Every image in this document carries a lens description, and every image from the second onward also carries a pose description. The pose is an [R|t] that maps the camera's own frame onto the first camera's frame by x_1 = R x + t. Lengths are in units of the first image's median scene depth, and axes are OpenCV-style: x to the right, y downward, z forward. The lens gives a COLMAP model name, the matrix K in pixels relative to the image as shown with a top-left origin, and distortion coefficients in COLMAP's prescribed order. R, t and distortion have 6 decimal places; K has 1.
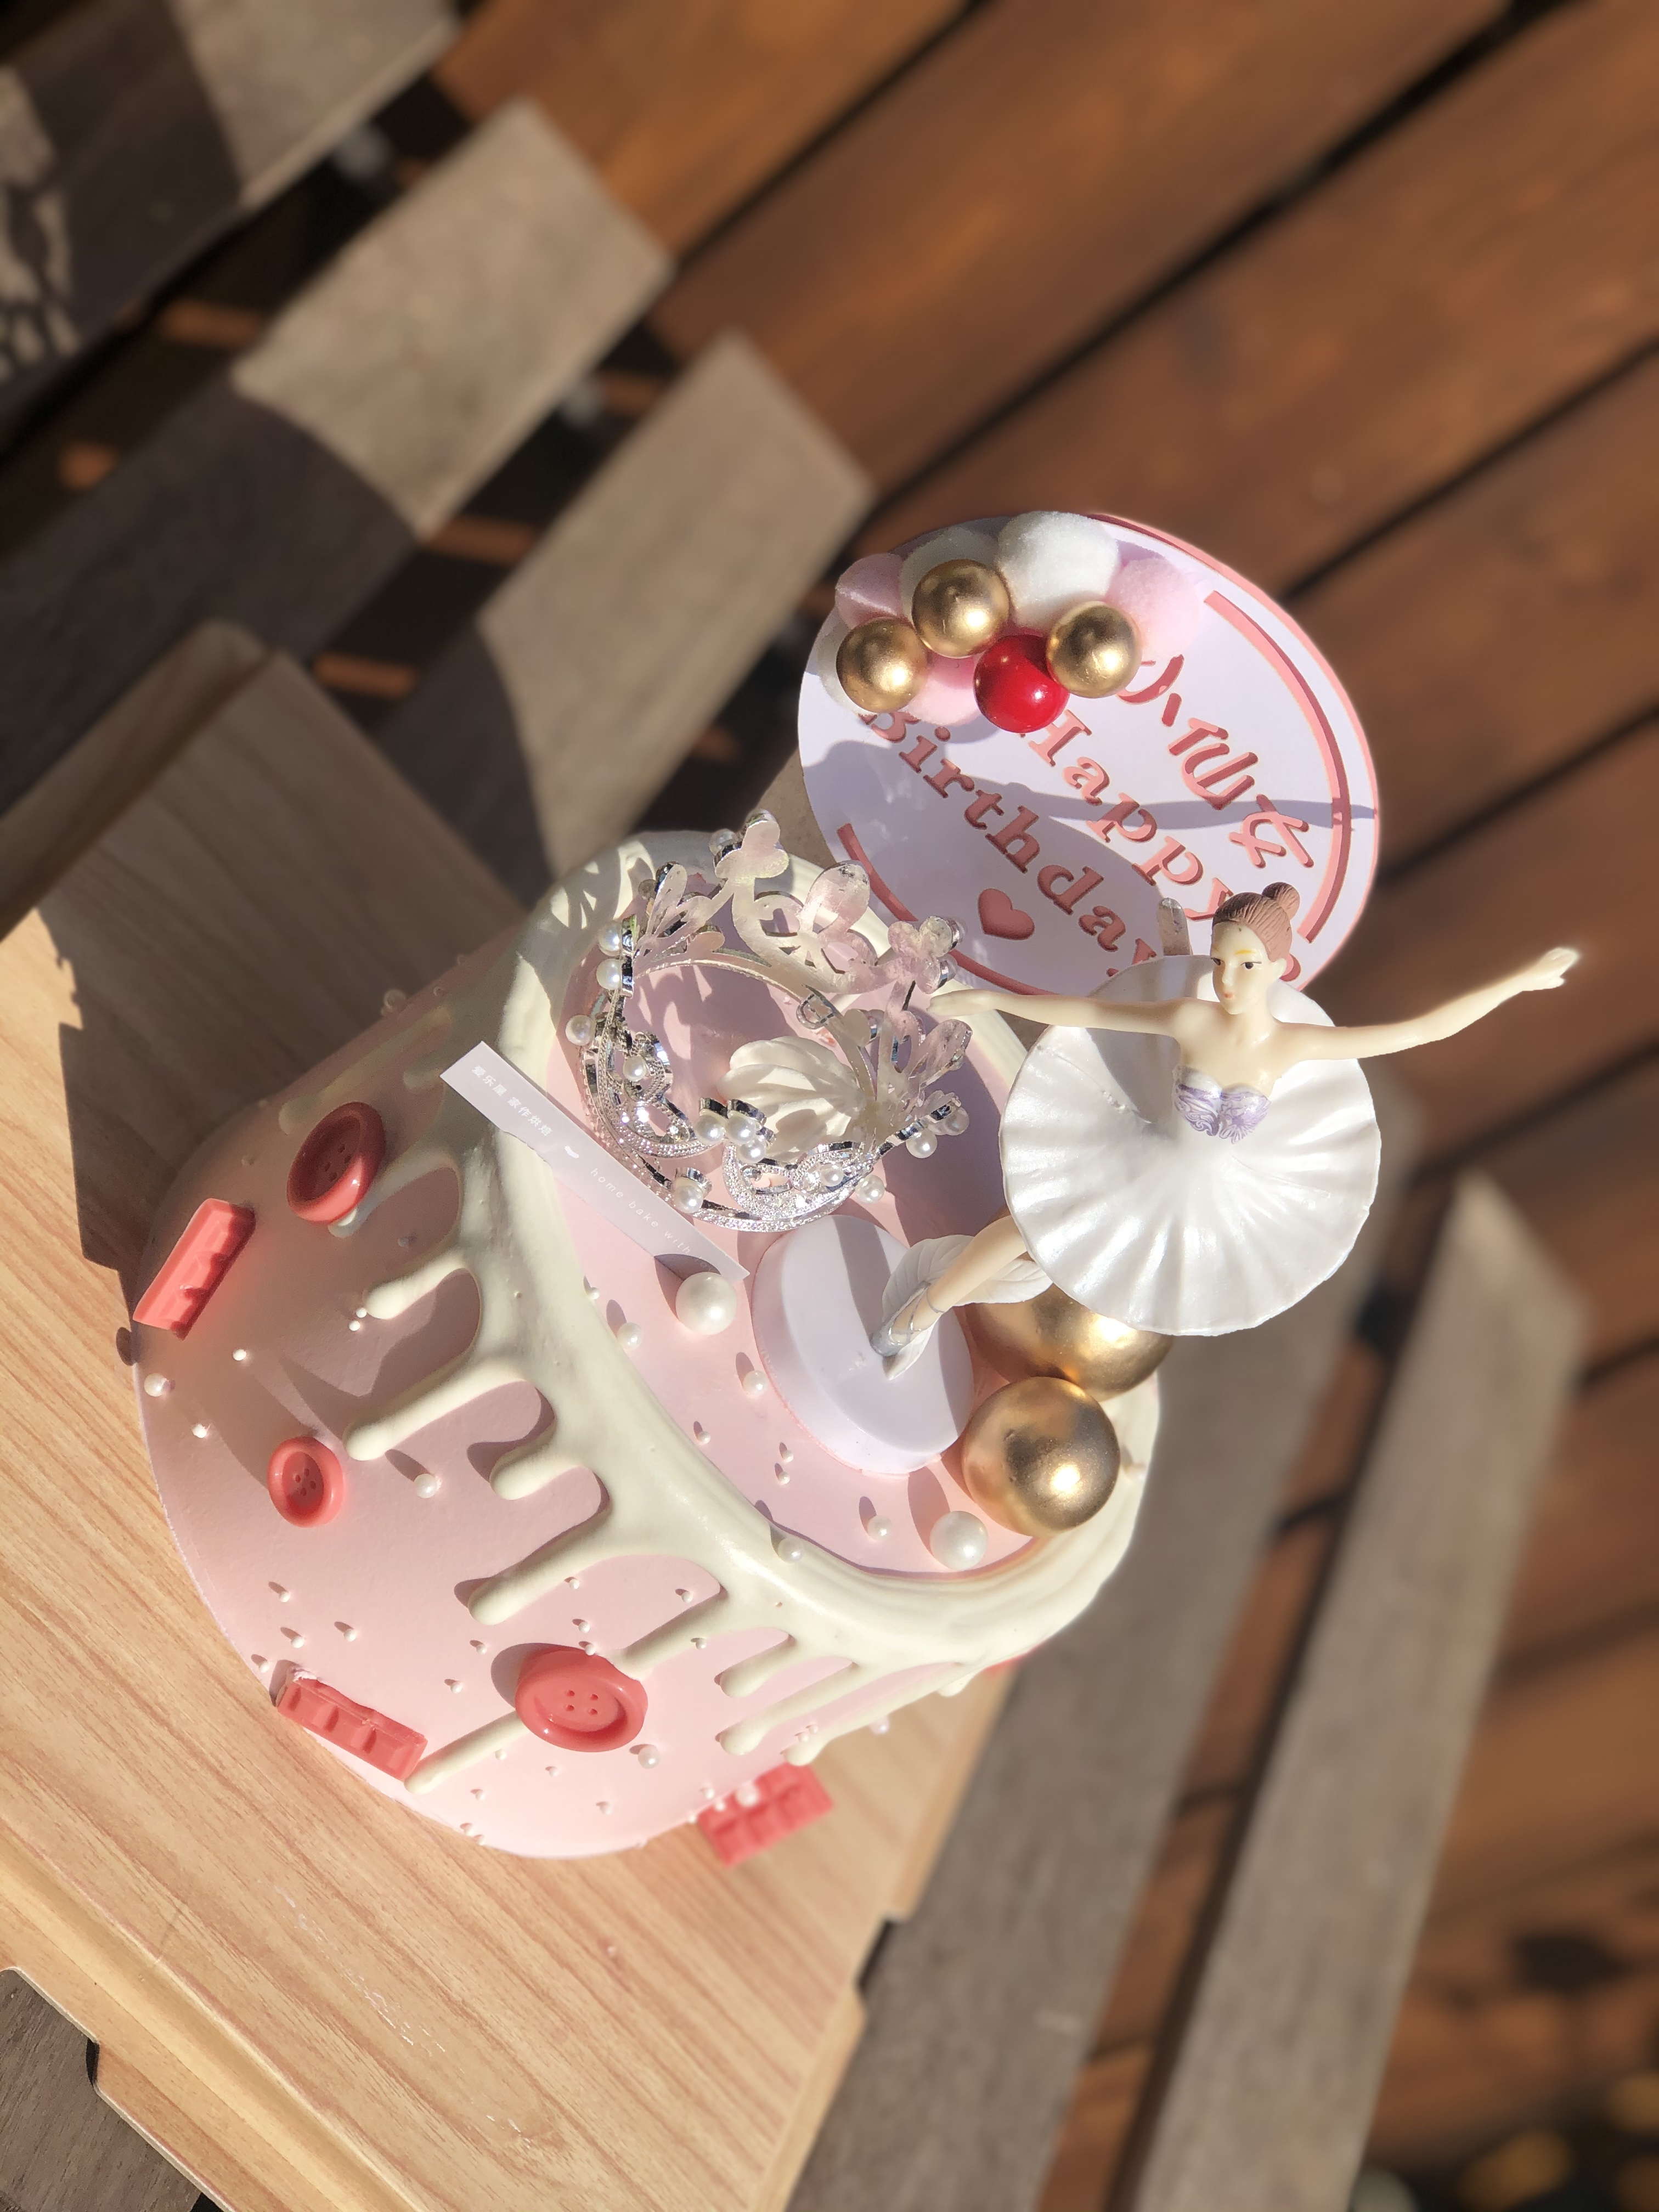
lens RADIAL K [[3706.2, 0, 829.5], [0, 3706.2, 1106.0], [0, 0, 1]] dist [-0.200543, 2.027674]
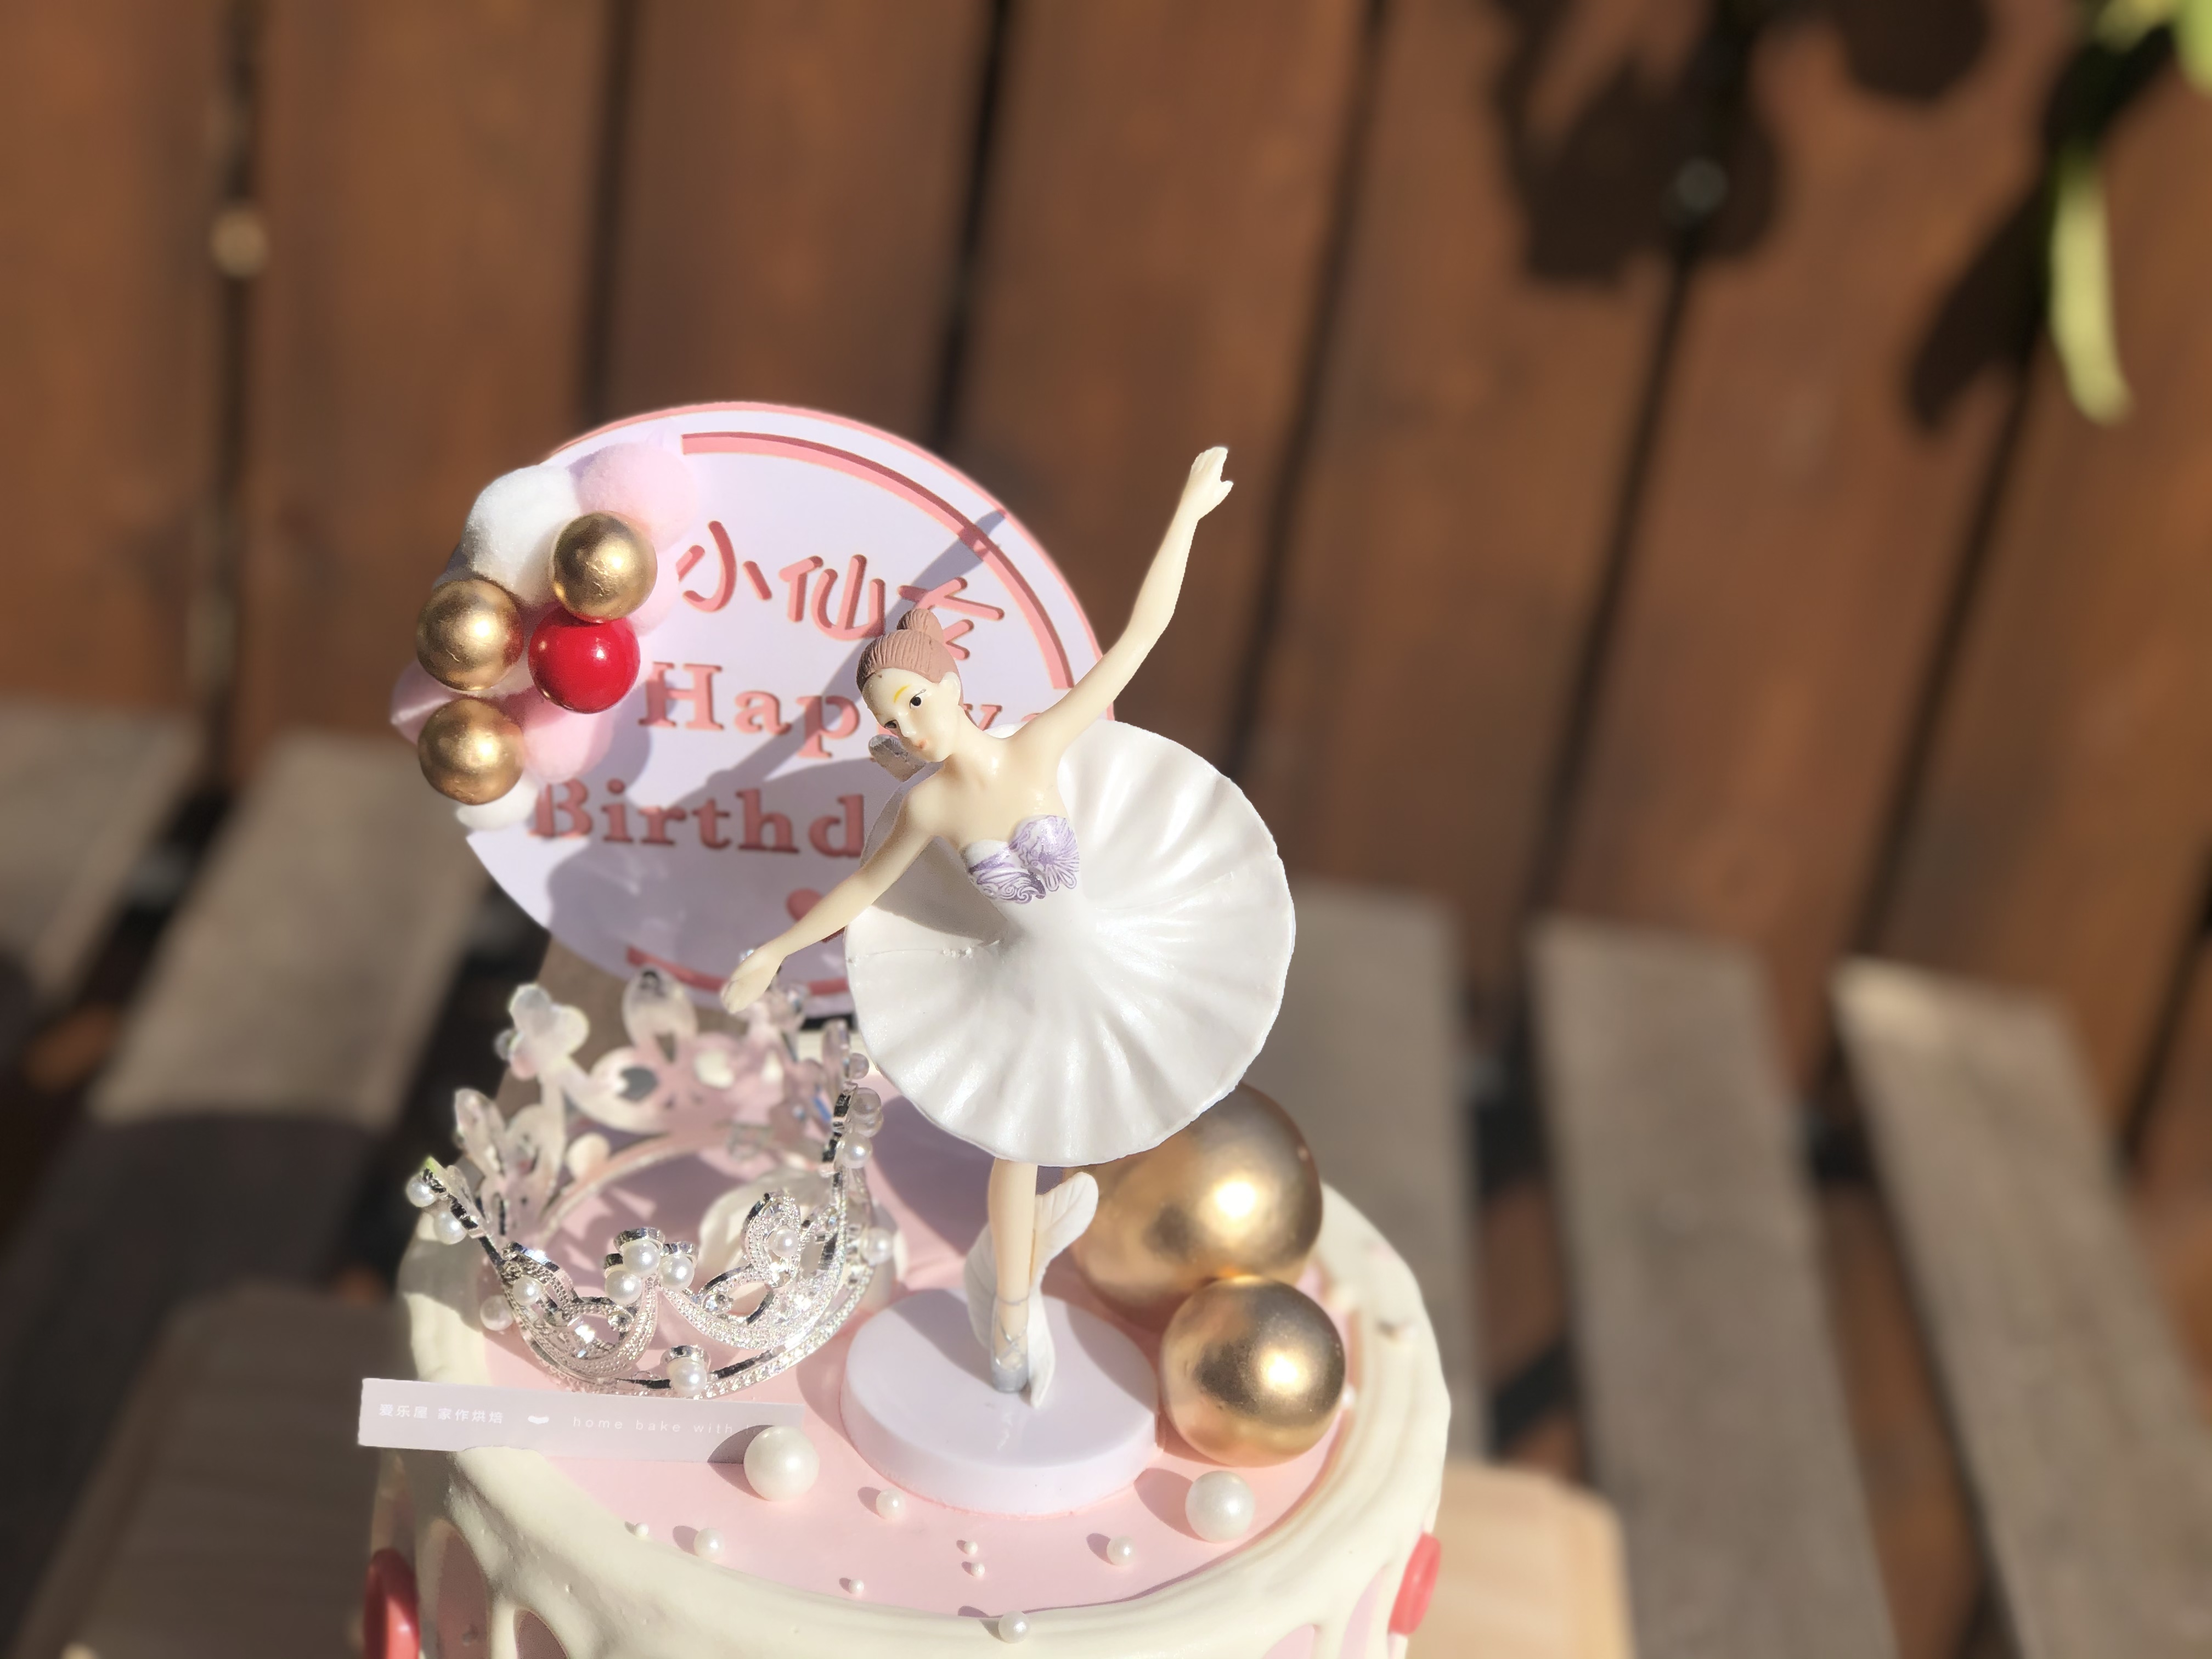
lens RADIAL K [[3706.2, 0, 1106.0], [0, 3706.2, 829.5], [0, 0, 1]] dist [-0.200543, 2.027674]
pose [[0.768470, -0.639855, -0.006315, 0.122369], [0.617909, 0.744605, -0.252490, 0.205918], [0.166259, 0.190129, 0.967579, 0.177481]]
